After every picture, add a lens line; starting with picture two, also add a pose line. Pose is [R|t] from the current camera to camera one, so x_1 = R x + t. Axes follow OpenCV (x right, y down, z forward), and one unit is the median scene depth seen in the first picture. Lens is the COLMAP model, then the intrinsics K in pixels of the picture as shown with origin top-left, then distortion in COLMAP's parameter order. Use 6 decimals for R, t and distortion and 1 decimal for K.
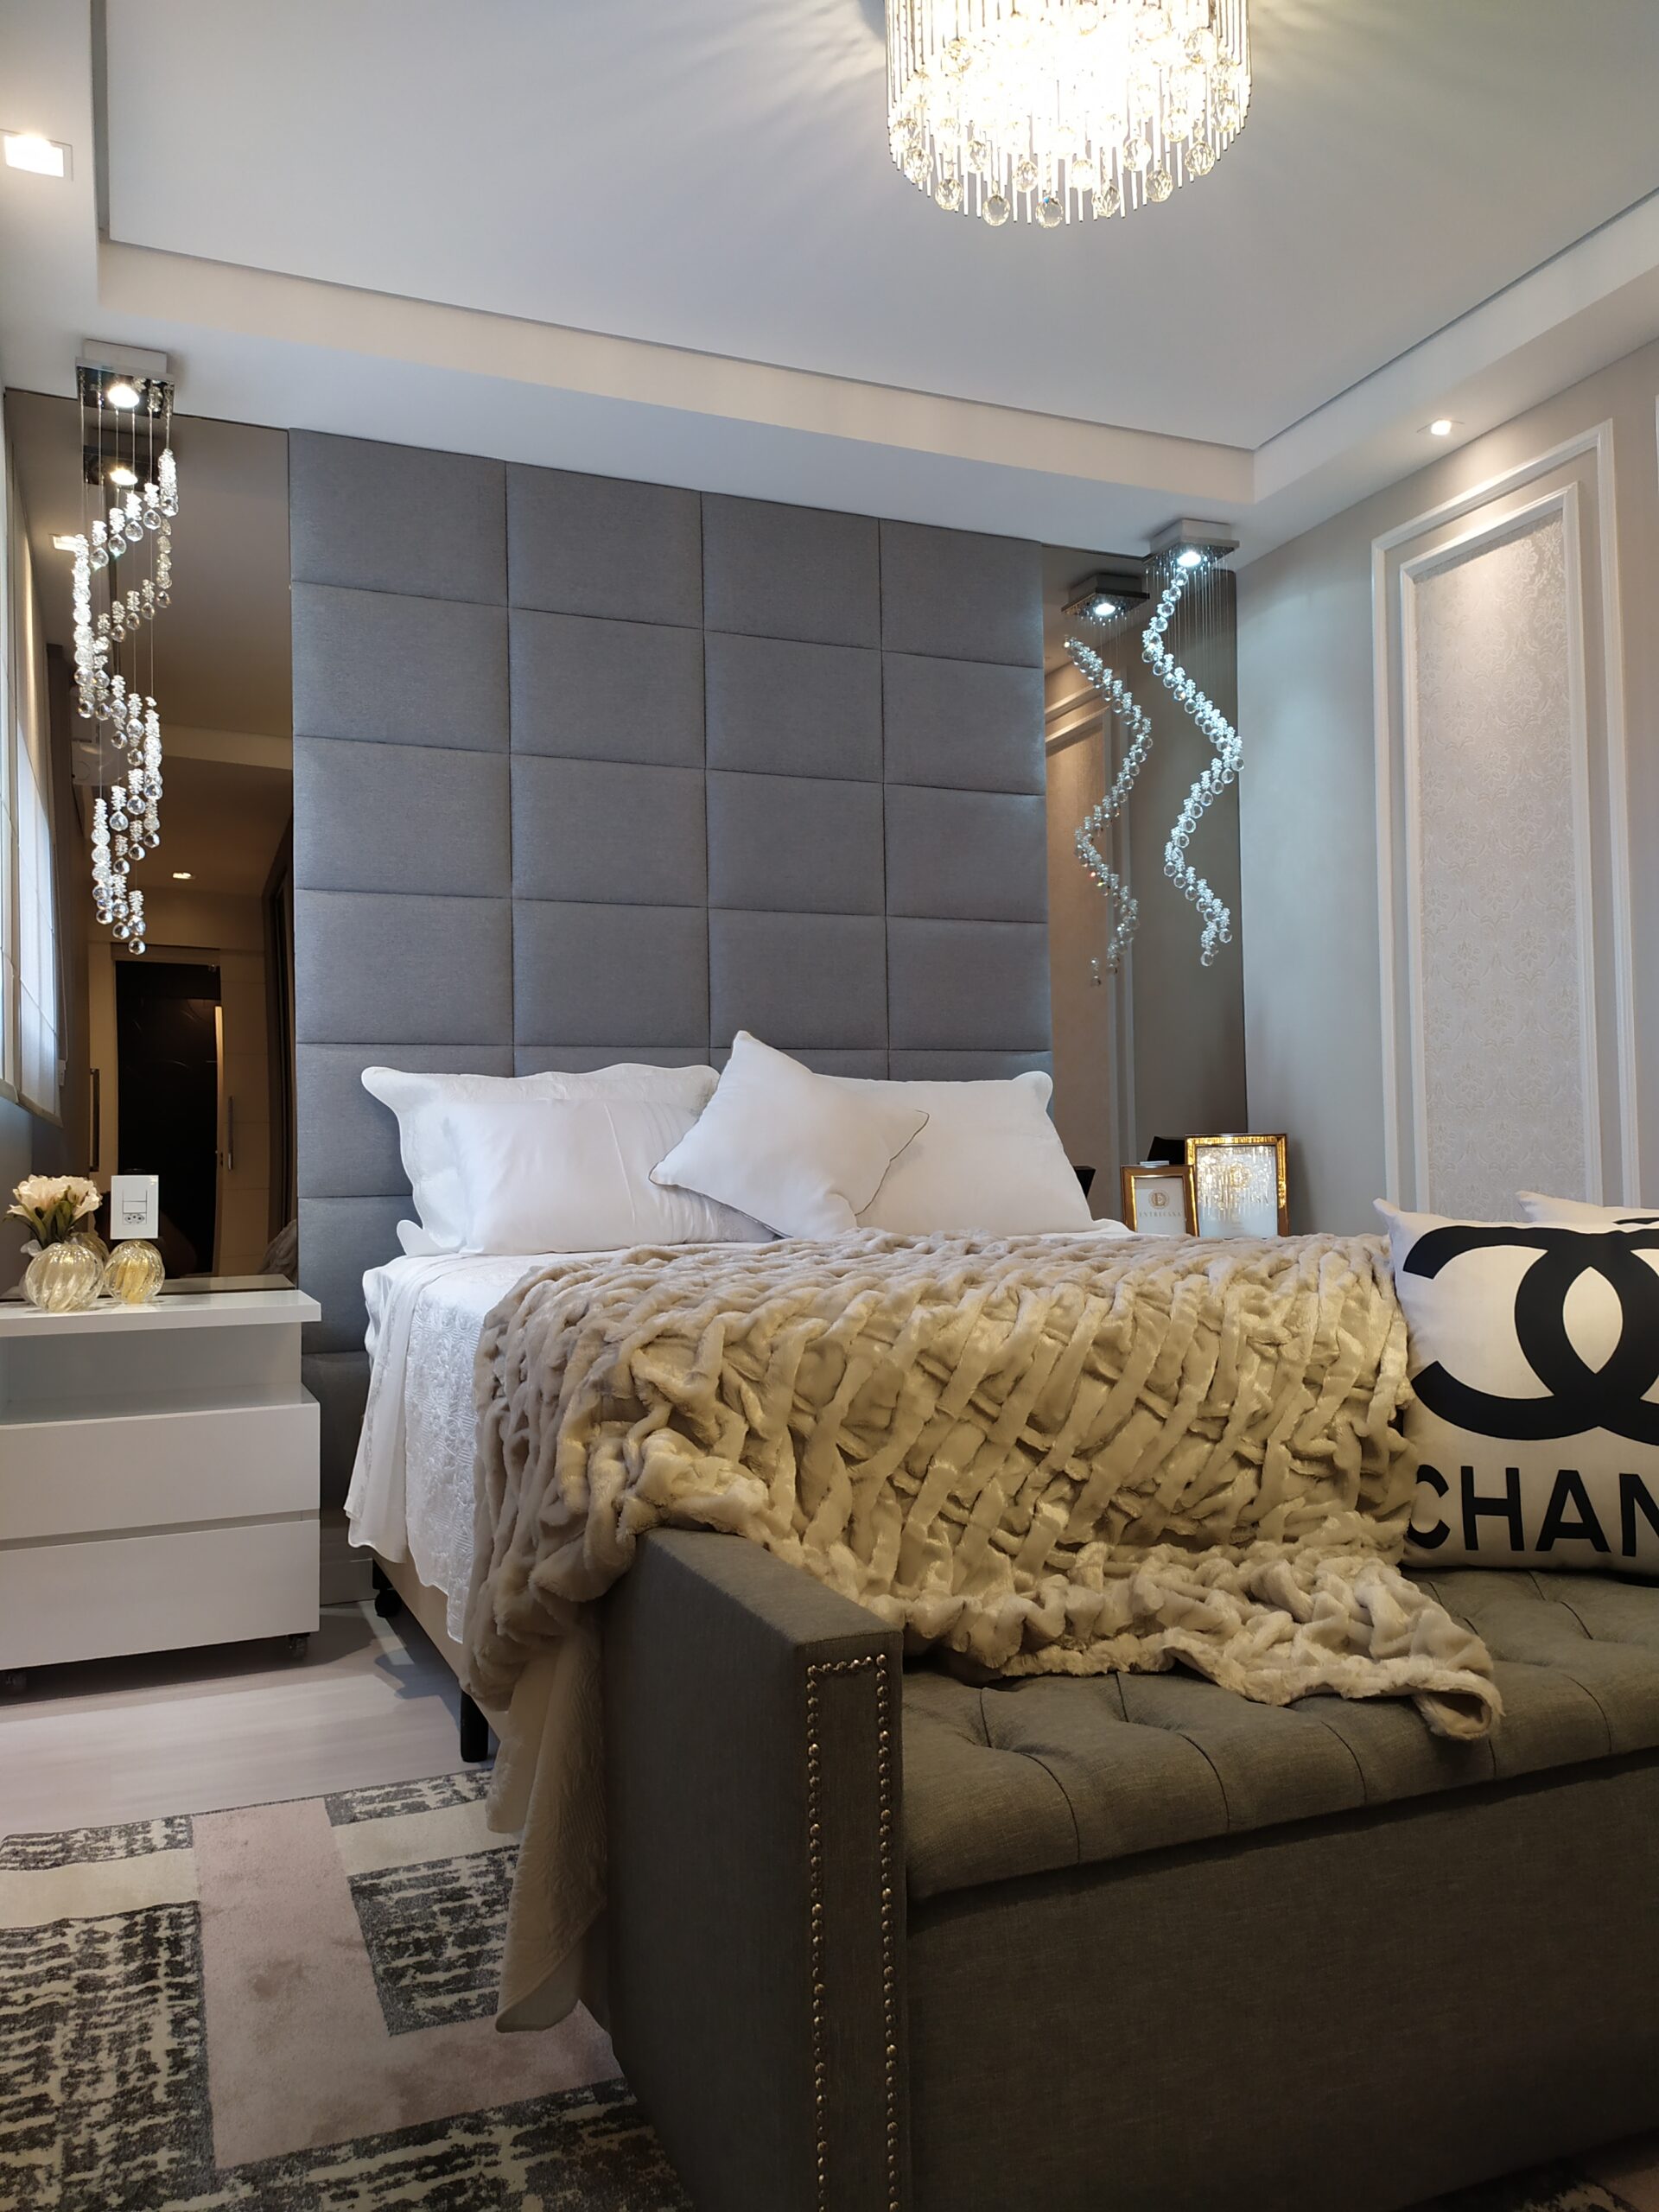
lens RADIAL K [[1660.2, 0, 827.9], [0, 1660.2, 1108.5], [0, 0, 1]] dist [0.053278, -0.045716]
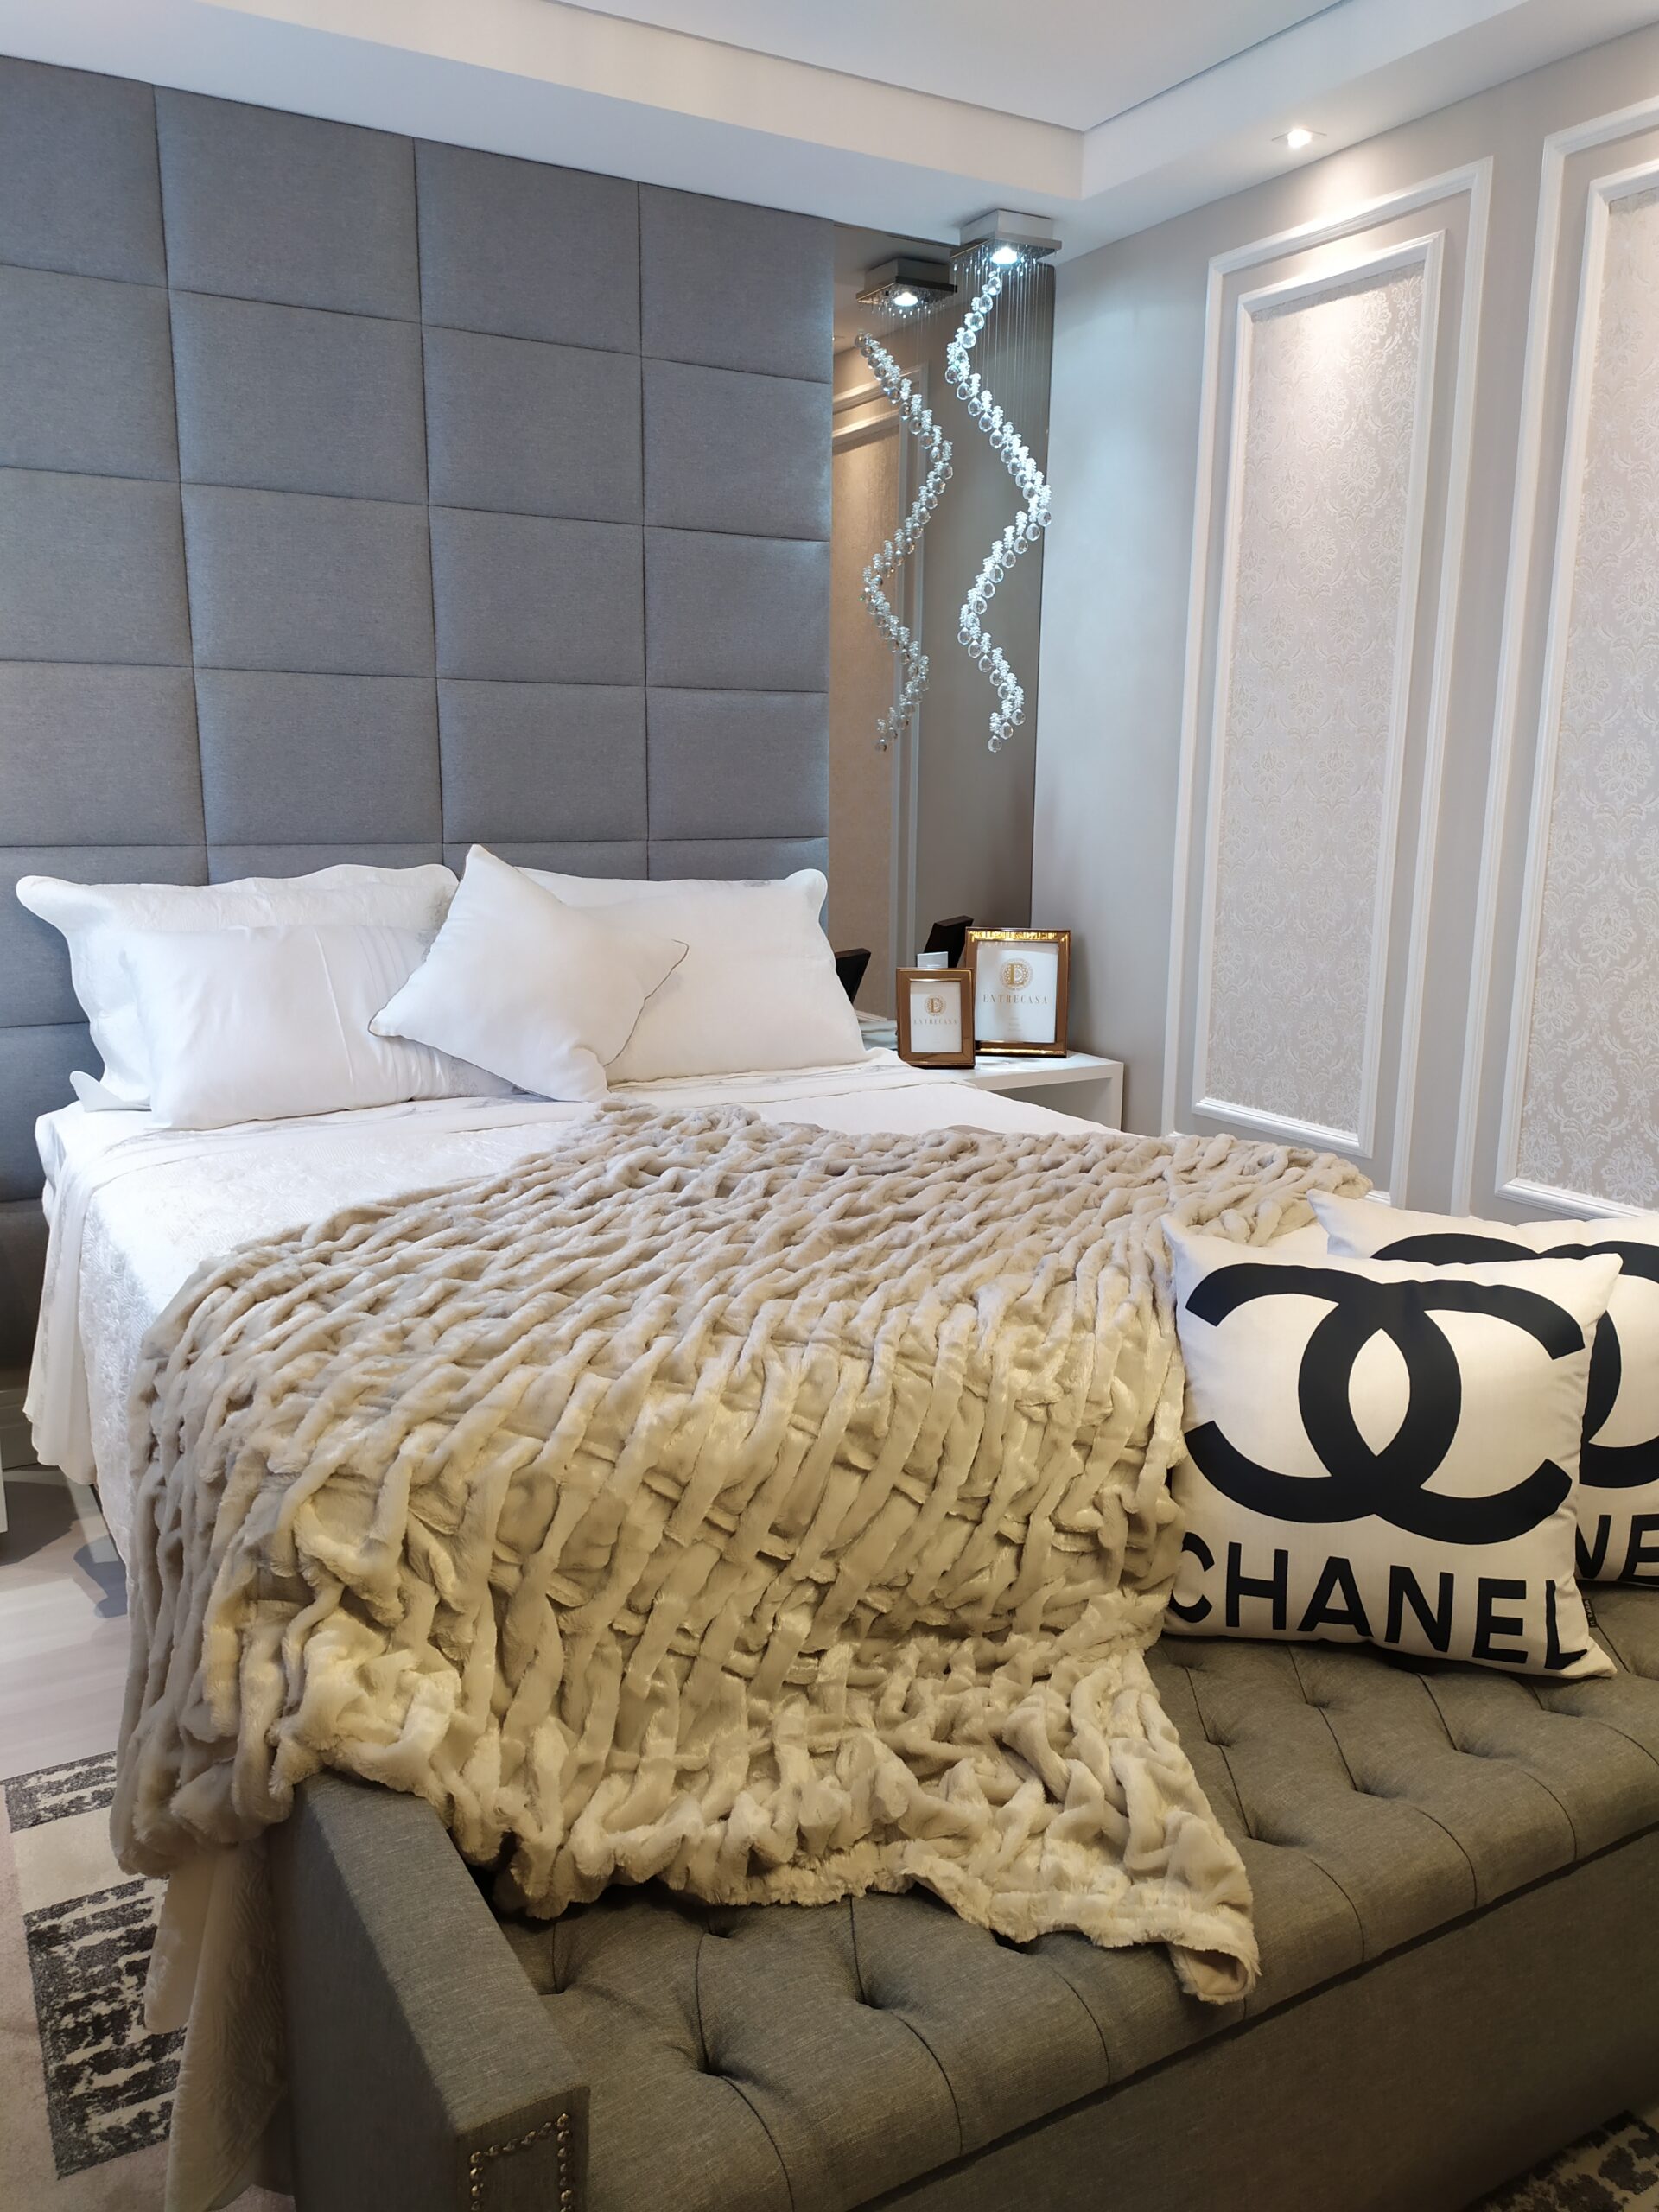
lens RADIAL K [[1660.2, 0, 830.8], [0, 1660.2, 1112.8], [0, 0, 1]] dist [0.053278, -0.045716]
pose [[0.991193, 0.000626, 0.132420, 0.018733], [-0.031600, 0.972217, 0.231938, -0.126854], [-0.128596, -0.234080, 0.963675, 0.102944]]
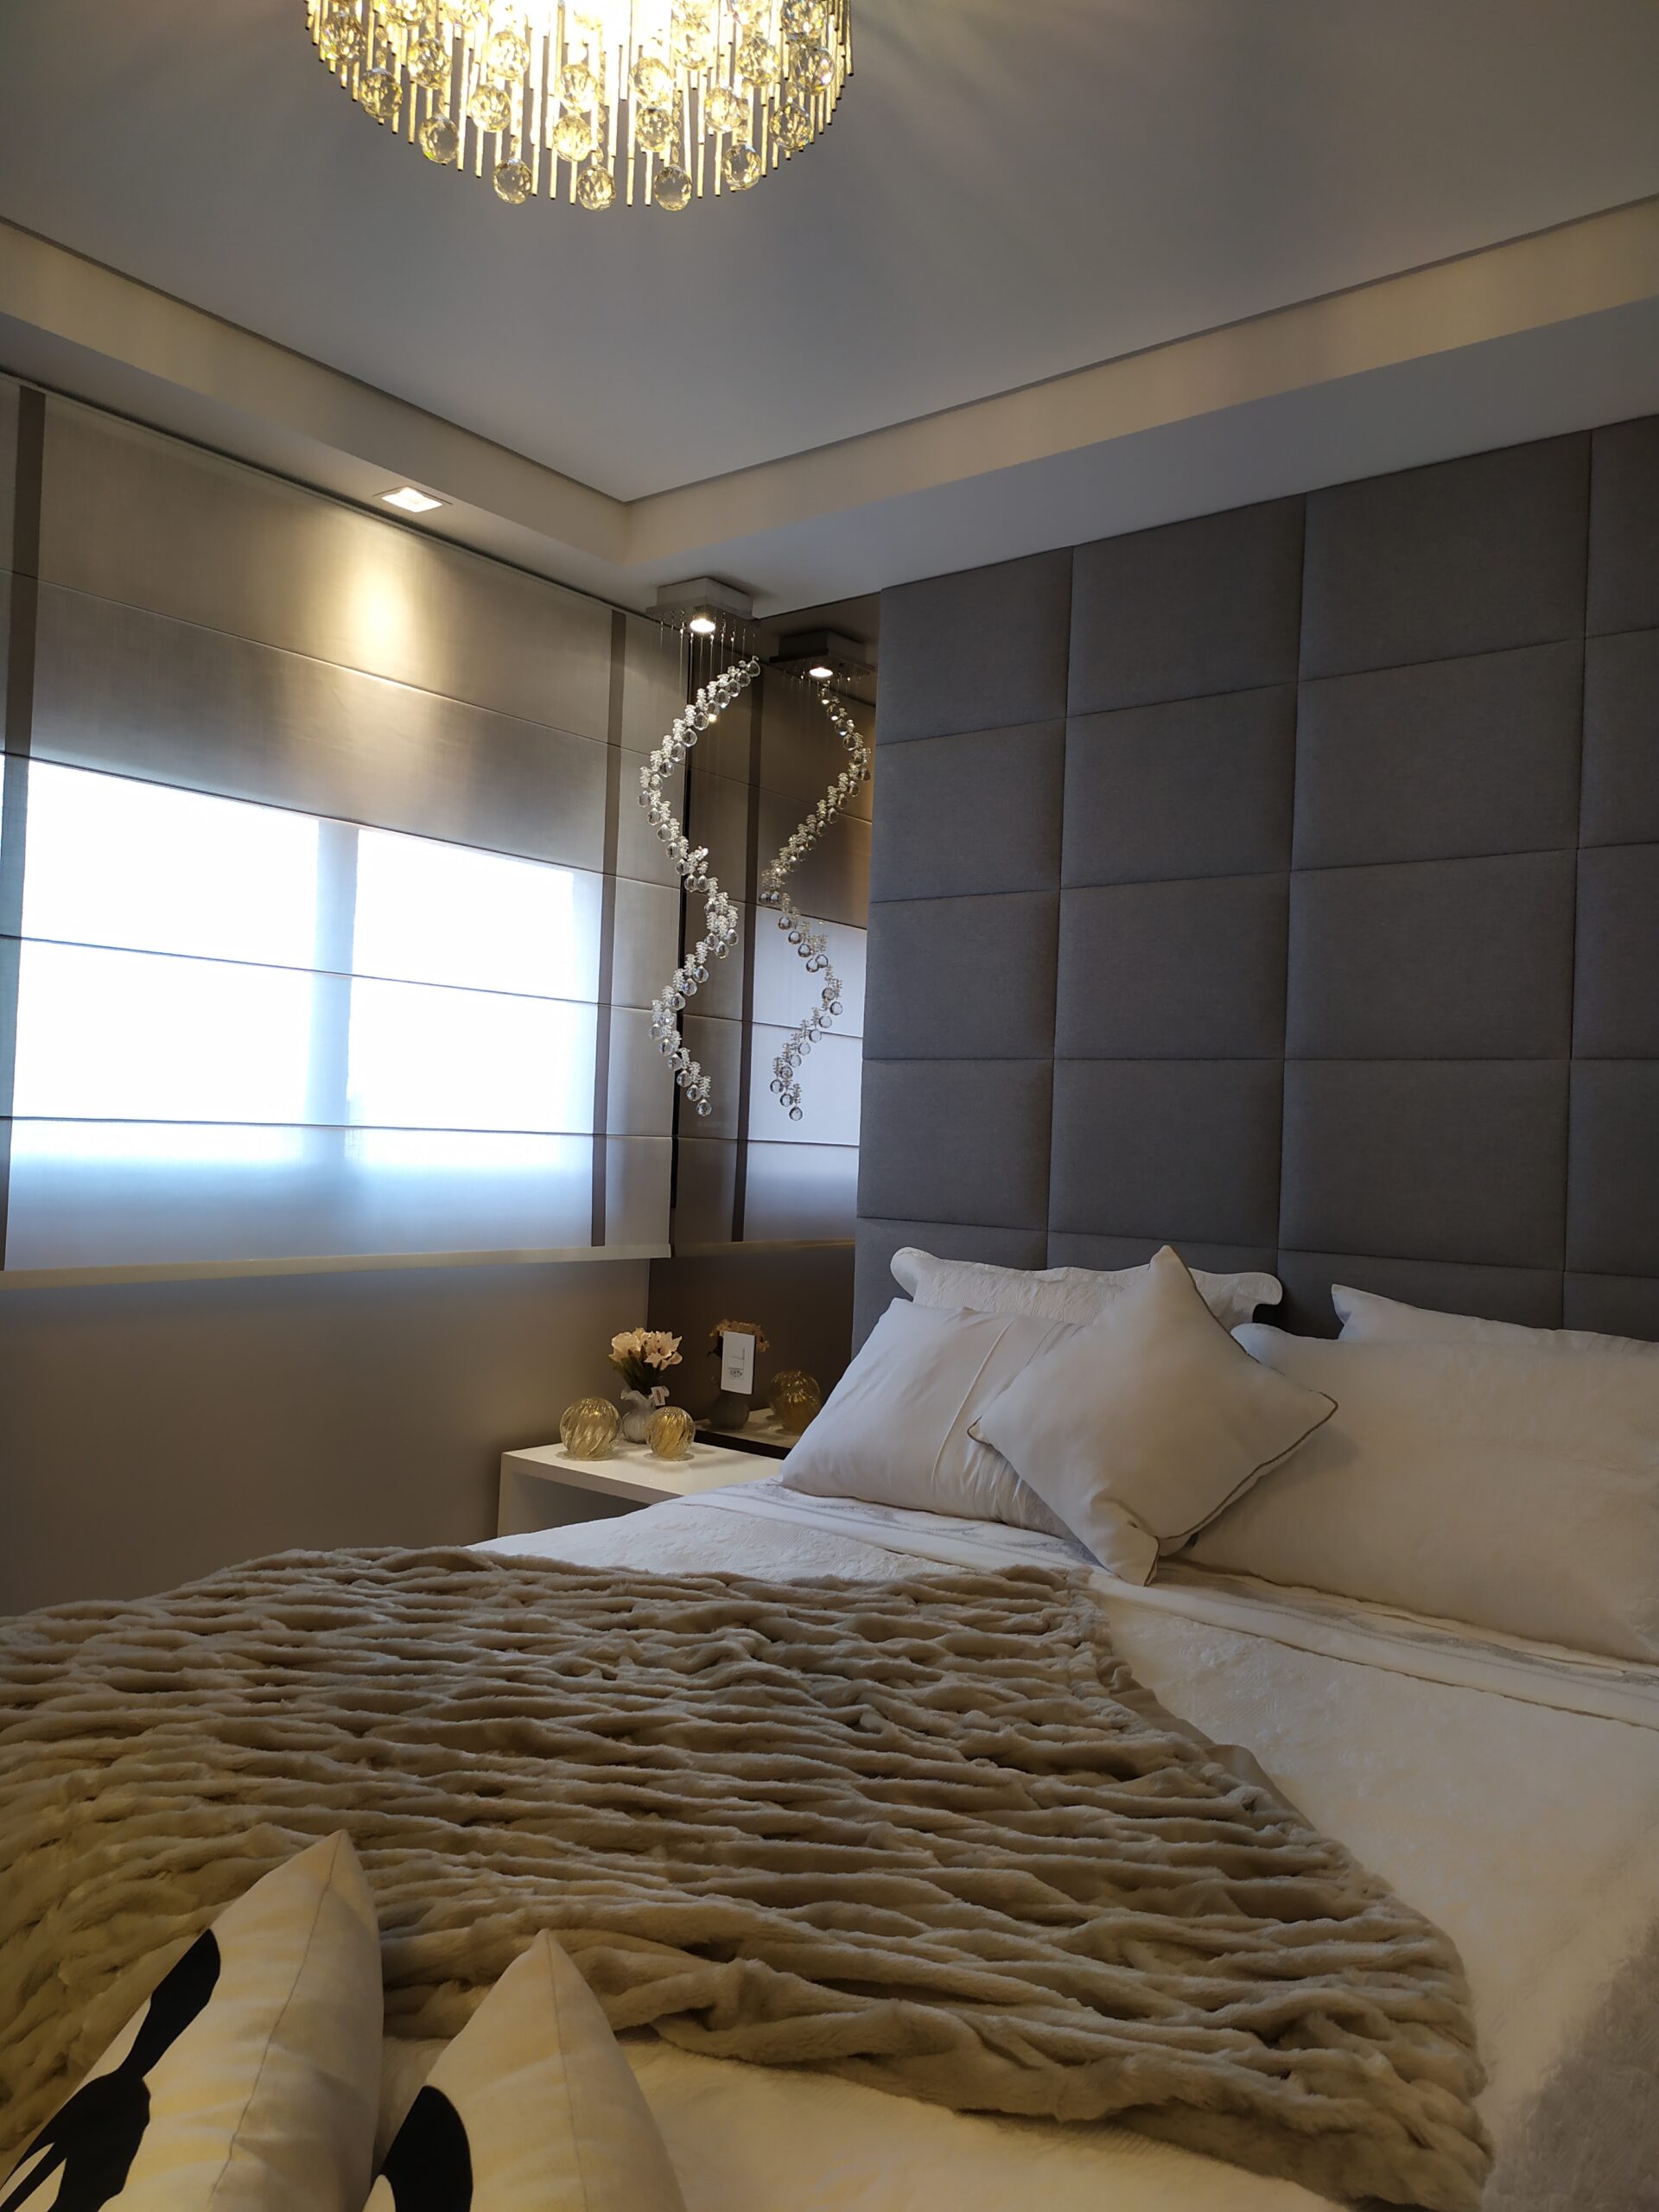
lens RADIAL K [[1660.2, 0, 831.0], [0, 1660.2, 1101.4], [0, 0, 1]] dist [0.053278, -0.045716]
pose [[0.475639, 0.017179, -0.879473, 0.564416], [-0.018372, 0.999785, 0.009593, -0.122958], [0.879449, 0.011595, 0.475852, 0.549548]]
